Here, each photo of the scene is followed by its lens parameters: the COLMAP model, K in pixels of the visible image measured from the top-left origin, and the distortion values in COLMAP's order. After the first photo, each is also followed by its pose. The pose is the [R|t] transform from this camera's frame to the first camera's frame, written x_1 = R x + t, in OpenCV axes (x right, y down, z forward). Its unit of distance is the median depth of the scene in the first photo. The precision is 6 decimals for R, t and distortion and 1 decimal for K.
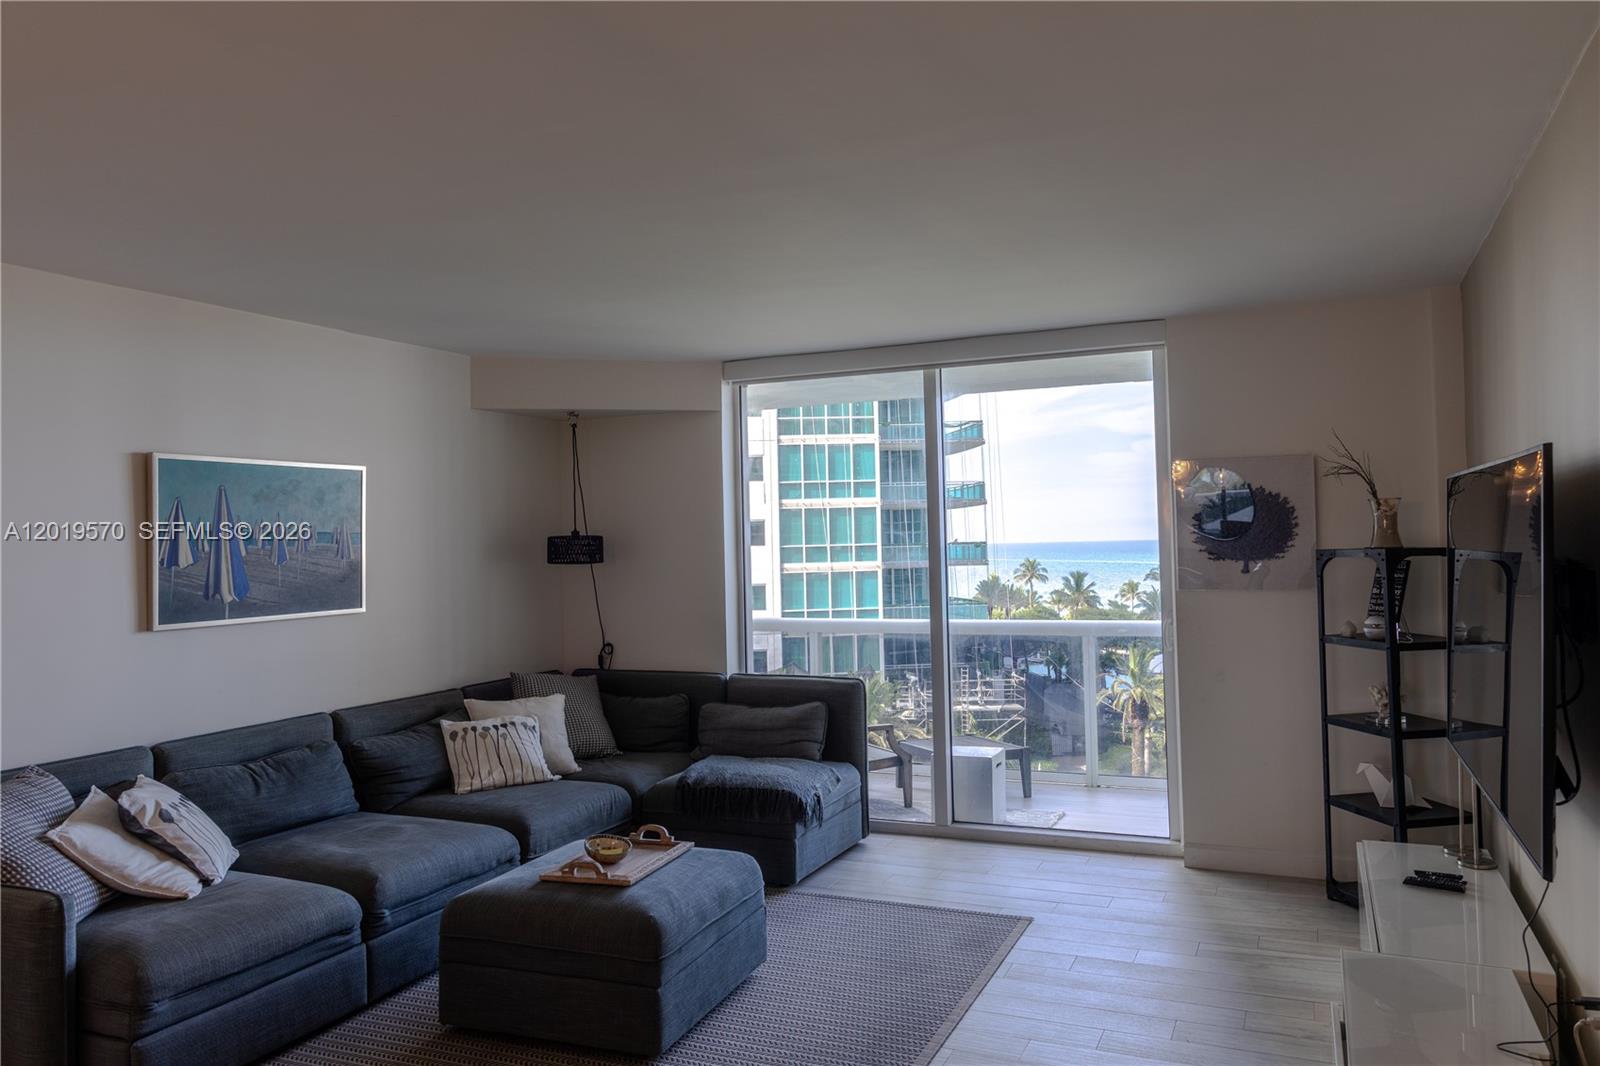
lens RADIAL K [[1126.6, 0, 807.7], [0, 1126.6, 499.0], [0, 0, 1]] dist [-0.000828, -0.003119]
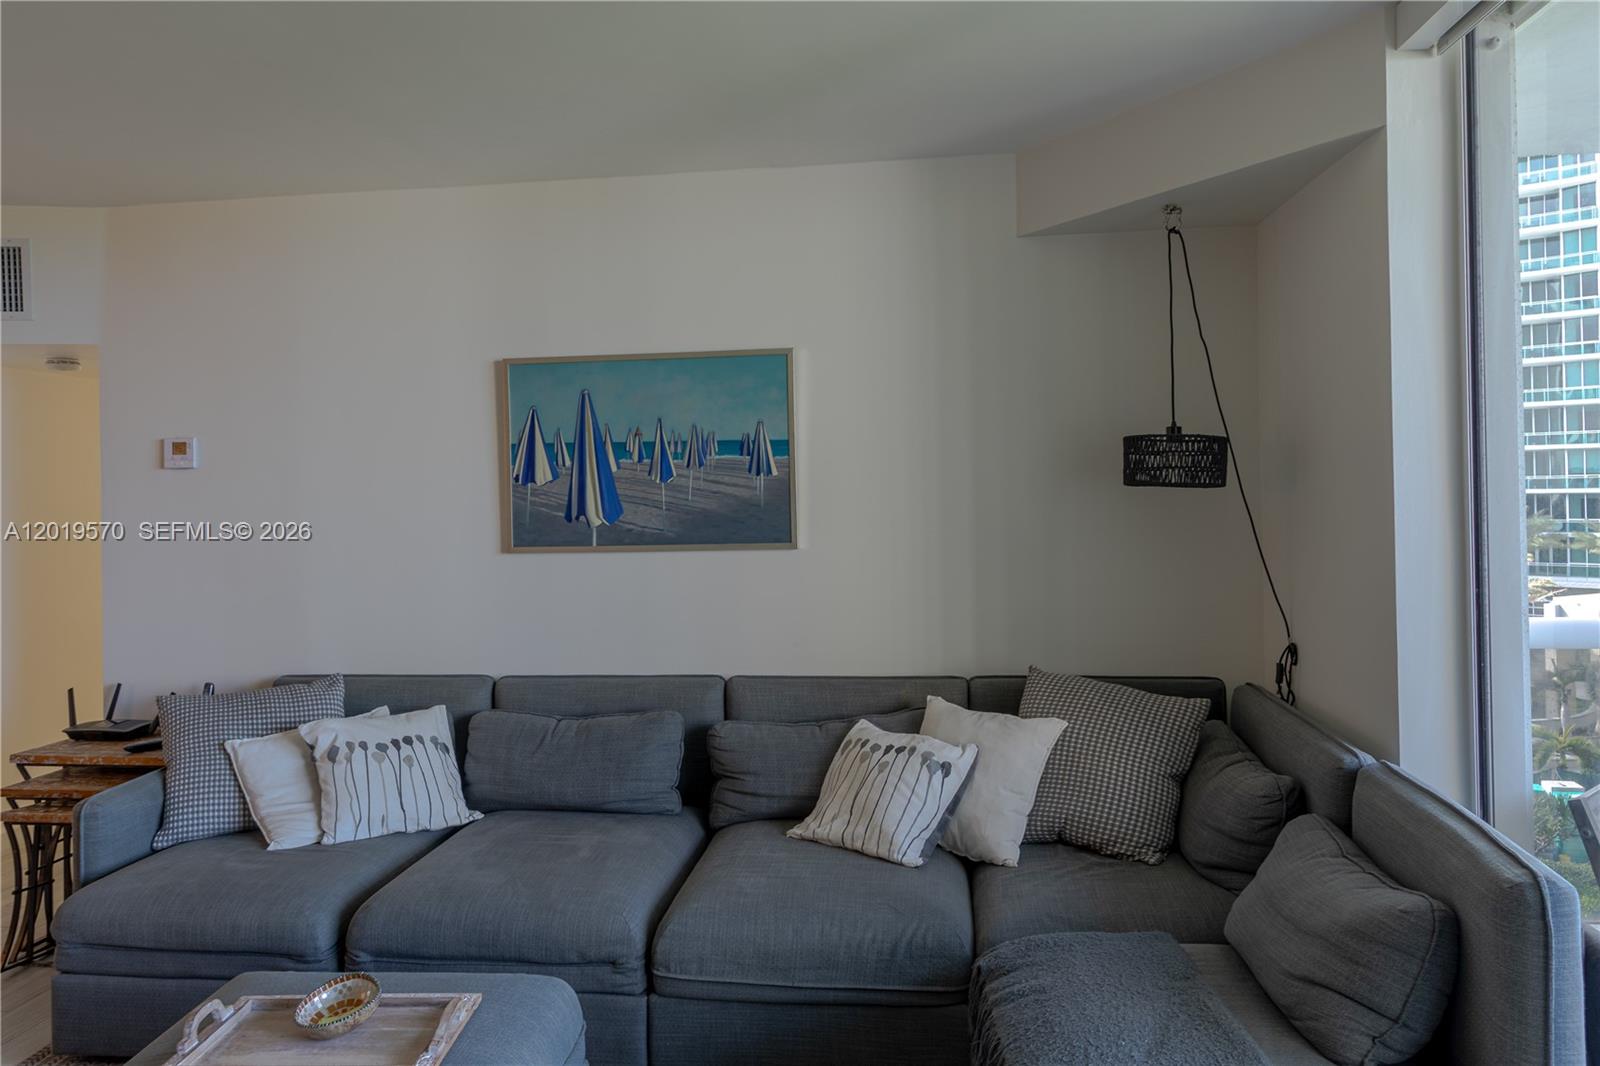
lens RADIAL K [[1126.6, 0, 807.7], [0, 1126.6, 499.0], [0, 0, 1]] dist [-0.000828, -0.003119]
pose [[0.308507, 0.018852, -0.951035, 0.314608], [0.044367, 0.998430, 0.034184, 0.046047], [0.950187, -0.052741, 0.307186, 0.832611]]
